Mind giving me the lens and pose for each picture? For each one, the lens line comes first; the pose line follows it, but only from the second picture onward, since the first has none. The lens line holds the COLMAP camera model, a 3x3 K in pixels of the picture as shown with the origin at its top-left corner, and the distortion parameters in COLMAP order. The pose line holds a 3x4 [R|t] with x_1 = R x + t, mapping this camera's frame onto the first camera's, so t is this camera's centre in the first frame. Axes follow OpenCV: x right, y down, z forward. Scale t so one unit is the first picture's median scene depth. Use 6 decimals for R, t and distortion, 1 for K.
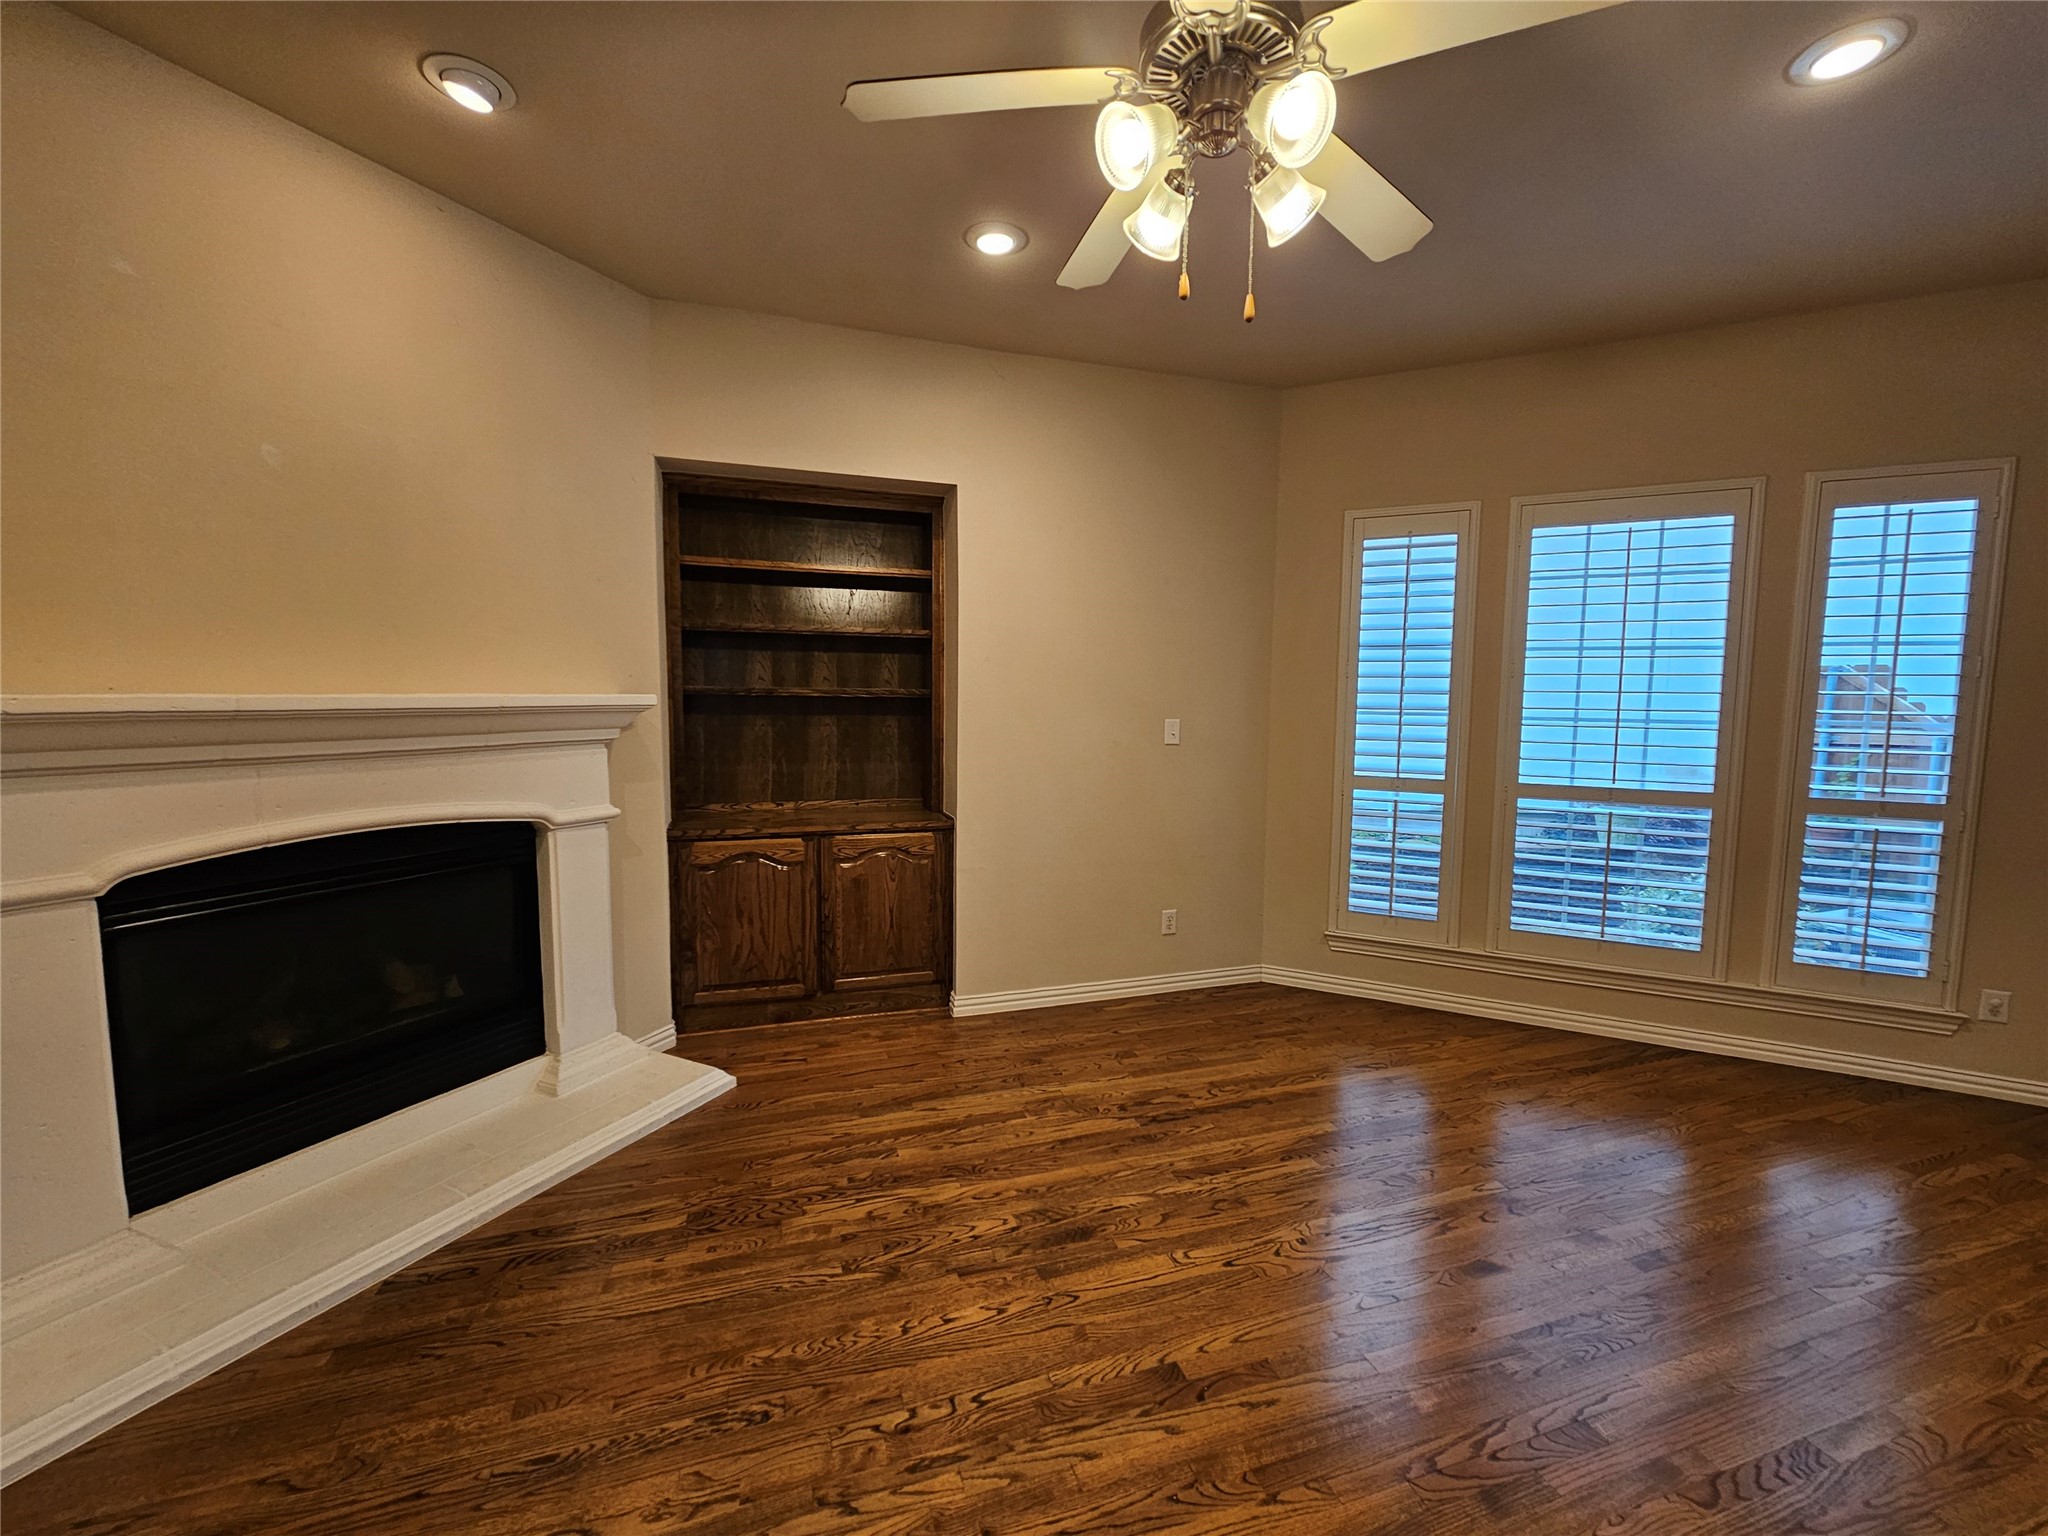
lens RADIAL K [[837.6, 0, 1027.6], [0, 837.6, 769.4], [0, 0, 1]] dist [-0.002323, -0.000091]
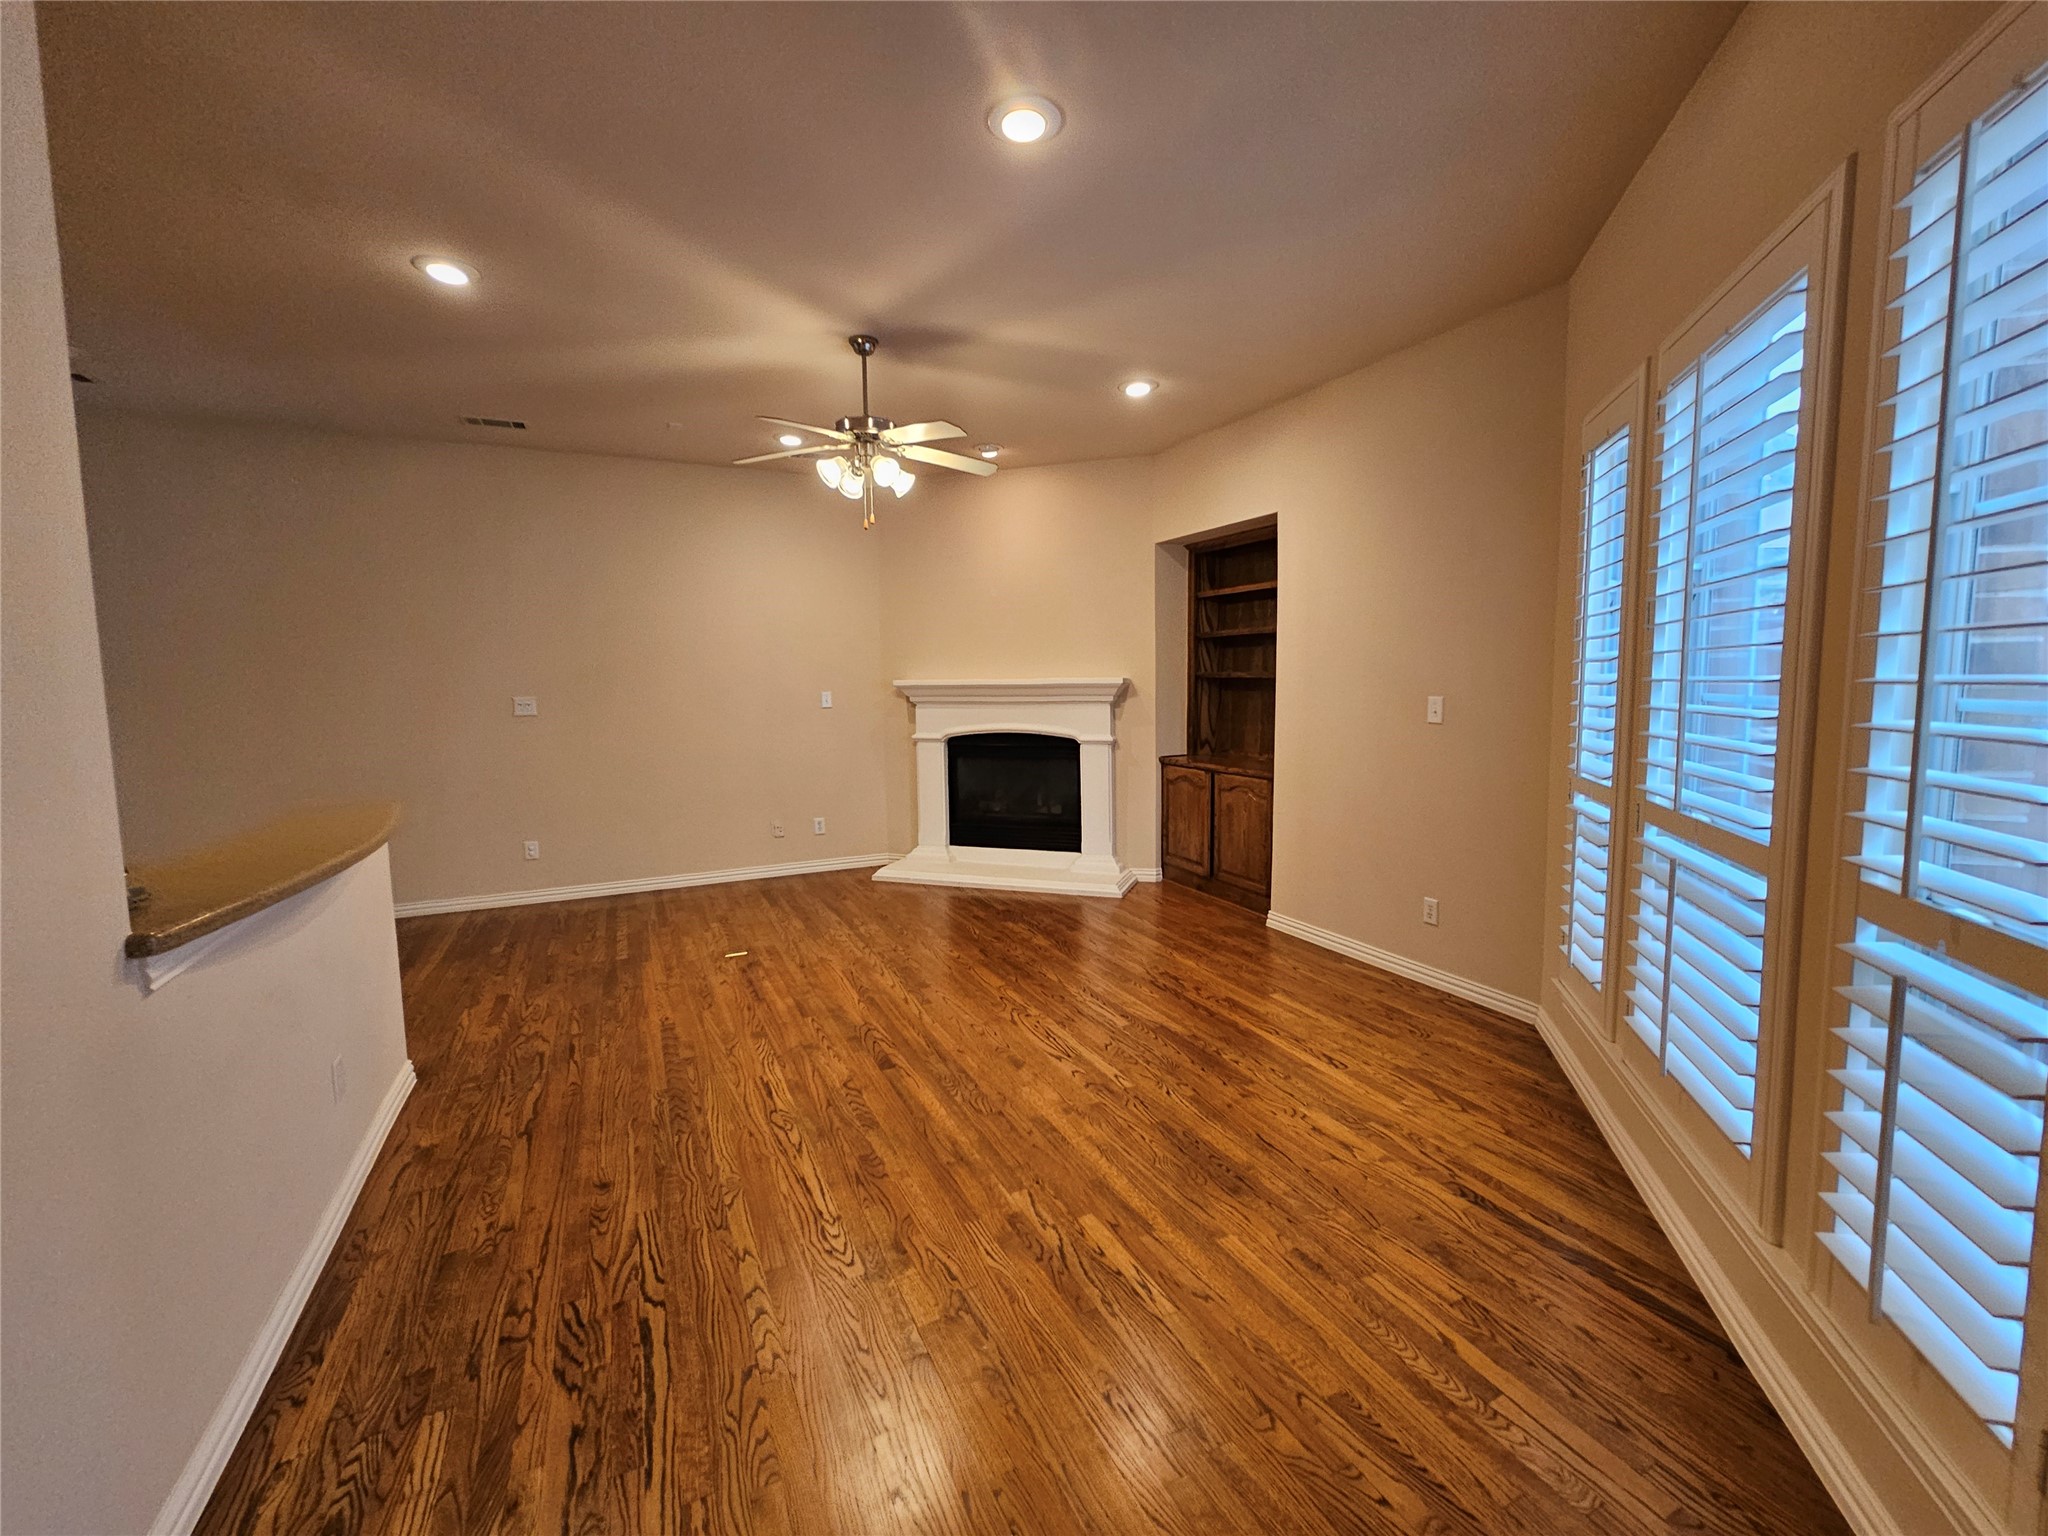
lens RADIAL K [[837.6, 0, 1027.6], [0, 837.6, 769.4], [0, 0, 1]] dist [-0.002323, -0.000091]
pose [[0.138026, 0.098307, -0.985538, 1.168244], [-0.080210, 0.992903, 0.087808, -0.029585], [0.987175, 0.066930, 0.144931, 0.454991]]
